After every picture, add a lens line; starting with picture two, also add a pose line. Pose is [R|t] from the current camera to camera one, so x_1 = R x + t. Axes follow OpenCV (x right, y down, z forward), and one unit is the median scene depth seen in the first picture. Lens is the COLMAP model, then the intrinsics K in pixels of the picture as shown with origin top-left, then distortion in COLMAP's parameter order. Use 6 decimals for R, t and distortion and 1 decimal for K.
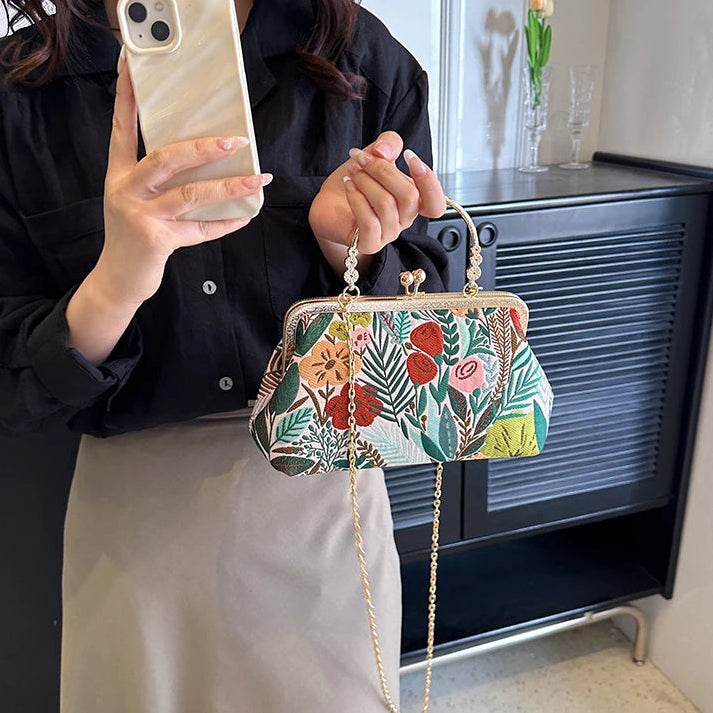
lens RADIAL K [[806.1, 0, 356.5], [0, 806.1, 356.5], [0, 0, 1]] dist [0.007685, 0.002316]
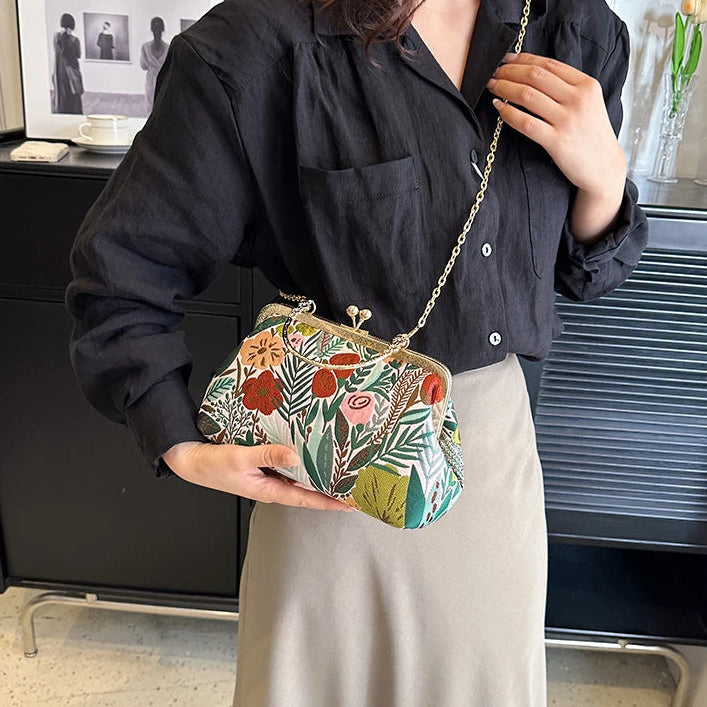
lens RADIAL K [[799.3, 0, 353.5], [0, 799.3, 353.5], [0, 0, 1]] dist [0.007685, 0.002316]
pose [[0.743717, 0.282826, -0.605718, 0.752069], [-0.485777, 0.851119, -0.199040, 0.175640], [0.459245, 0.442273, 0.770382, 0.164797]]
